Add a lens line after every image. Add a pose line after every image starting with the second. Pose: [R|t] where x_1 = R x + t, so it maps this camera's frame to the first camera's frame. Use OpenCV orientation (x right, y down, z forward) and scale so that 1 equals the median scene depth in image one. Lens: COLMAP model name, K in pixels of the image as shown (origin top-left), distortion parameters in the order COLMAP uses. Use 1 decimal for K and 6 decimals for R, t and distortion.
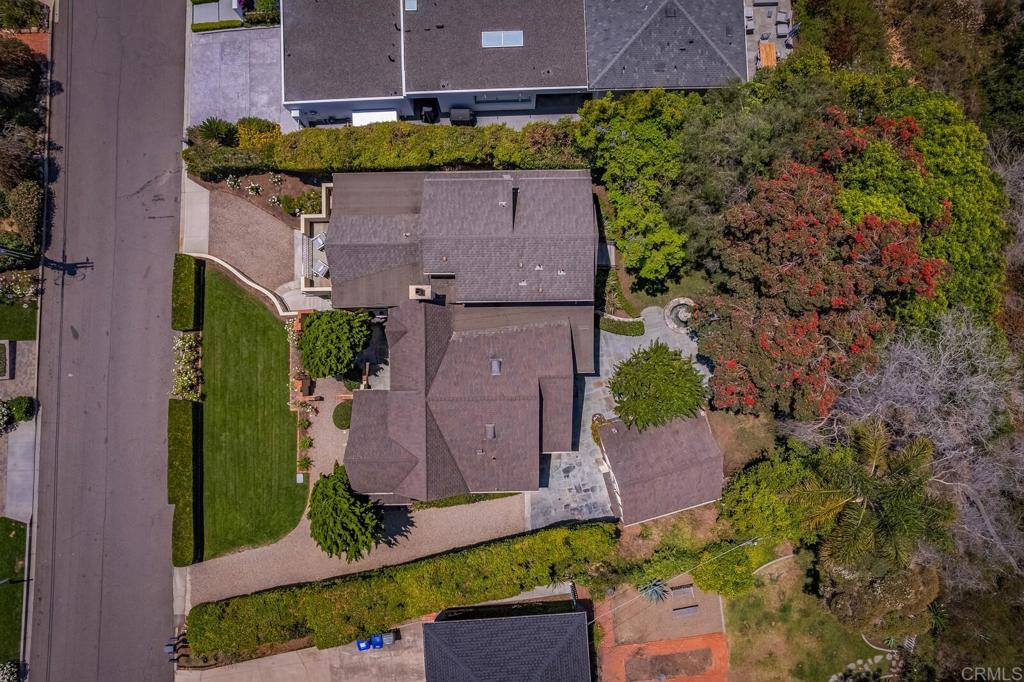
lens RADIAL K [[668.1, 0, 512.0], [0, 668.1, 341.0], [0, 0, 1]] dist [-0.004170, 0.005052]
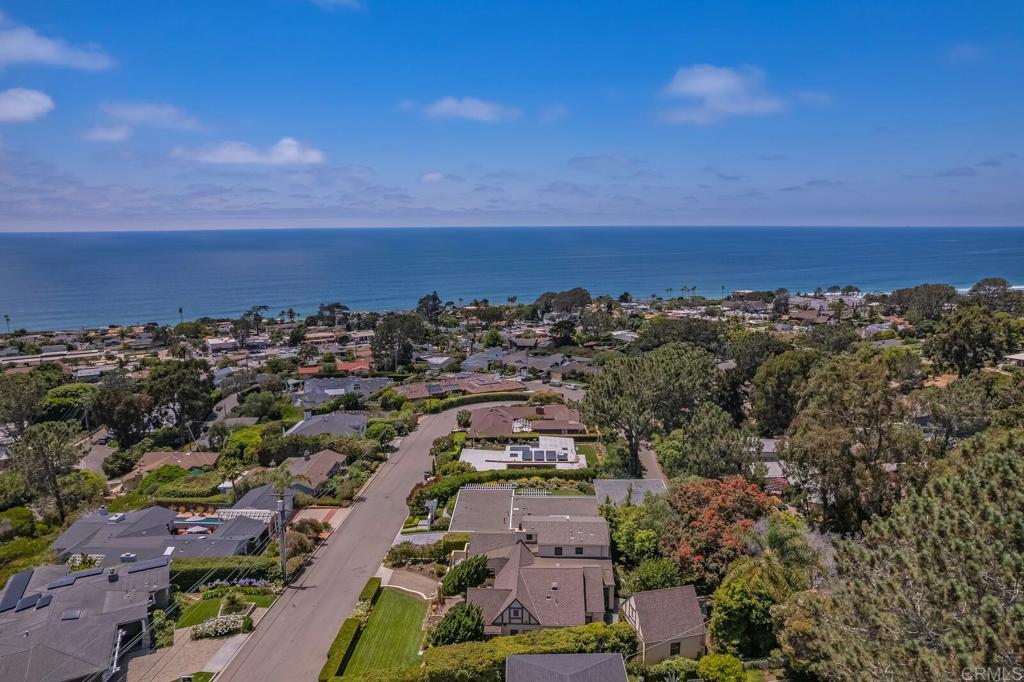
lens RADIAL K [[677.2, 0, 512.0], [0, 677.2, 341.0], [0, 0, 1]] dist [-0.083188, 0.078791]
pose [[0.998839, 0.000772, -0.048170, -0.051240], [-0.047583, 0.172153, -0.983920, 1.456502], [0.007533, 0.985070, 0.171990, 0.096161]]
